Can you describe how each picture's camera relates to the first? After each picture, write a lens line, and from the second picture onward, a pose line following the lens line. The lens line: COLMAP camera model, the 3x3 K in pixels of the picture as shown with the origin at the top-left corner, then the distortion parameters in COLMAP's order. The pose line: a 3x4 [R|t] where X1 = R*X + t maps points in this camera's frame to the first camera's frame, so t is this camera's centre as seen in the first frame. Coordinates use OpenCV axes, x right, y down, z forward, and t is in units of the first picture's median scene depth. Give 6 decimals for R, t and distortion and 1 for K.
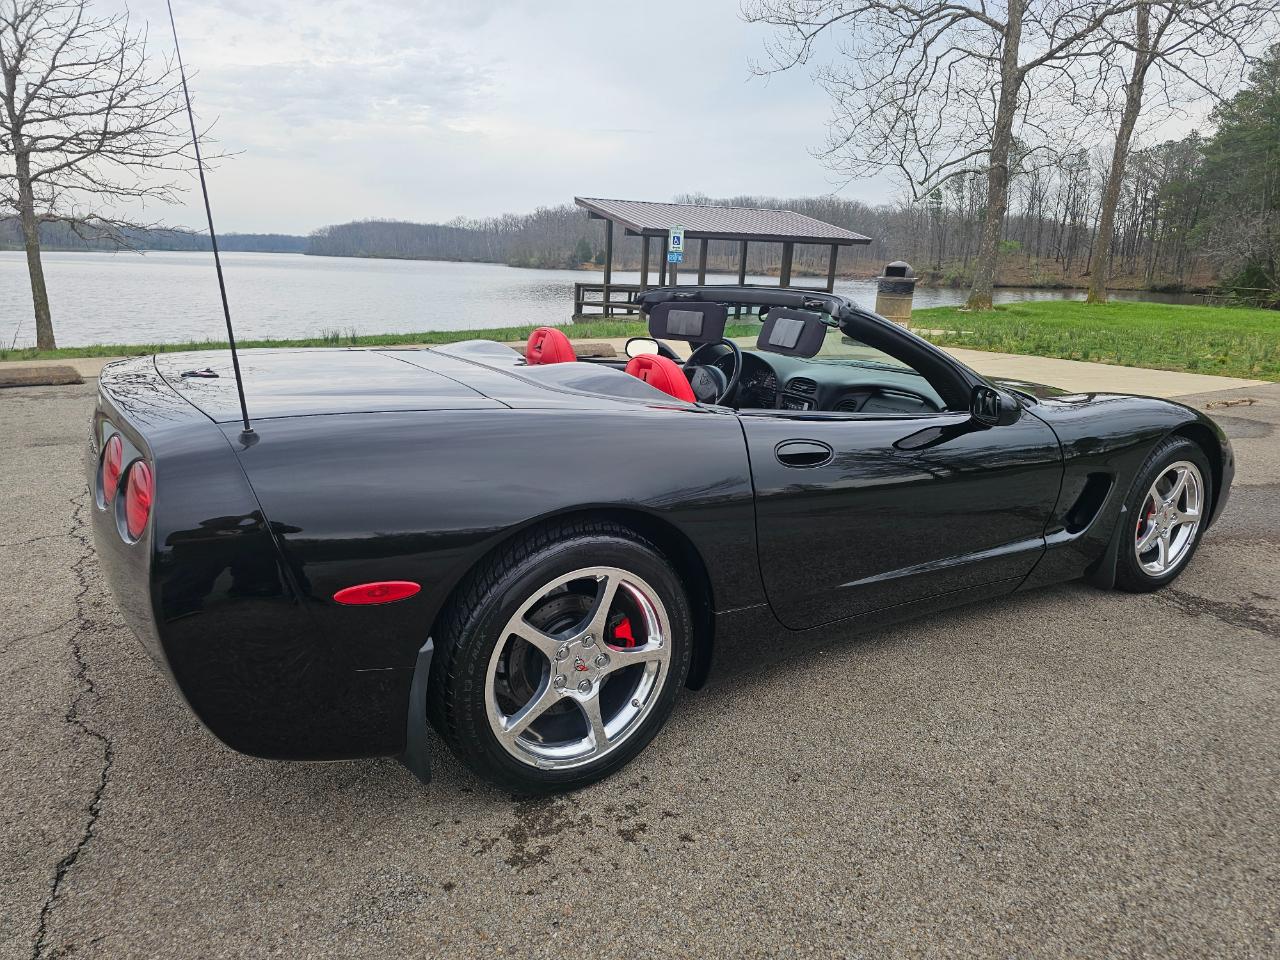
lens RADIAL K [[848.0, 0, 642.3], [0, 848.0, 497.6], [0, 0, 1]] dist [0.037095, -0.027834]
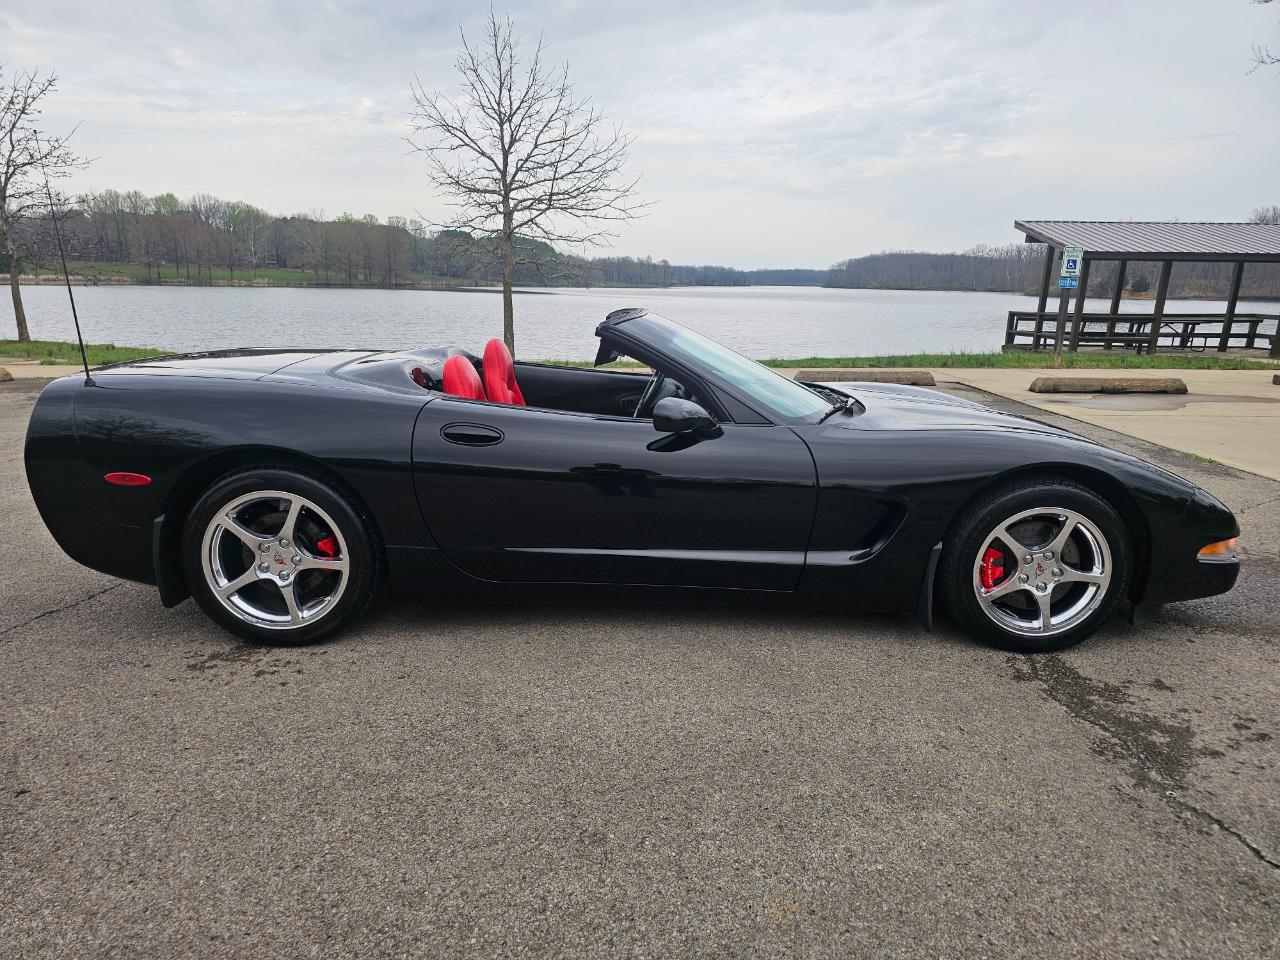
lens RADIAL K [[848.0, 0, 642.3], [0, 848.0, 497.6], [0, 0, 1]] dist [0.037095, -0.027834]
pose [[0.847502, 0.118701, -0.517349, 0.152071], [-0.135831, 0.990720, 0.004799, 0.000123], [0.513118, 0.066205, 0.855761, 0.007570]]
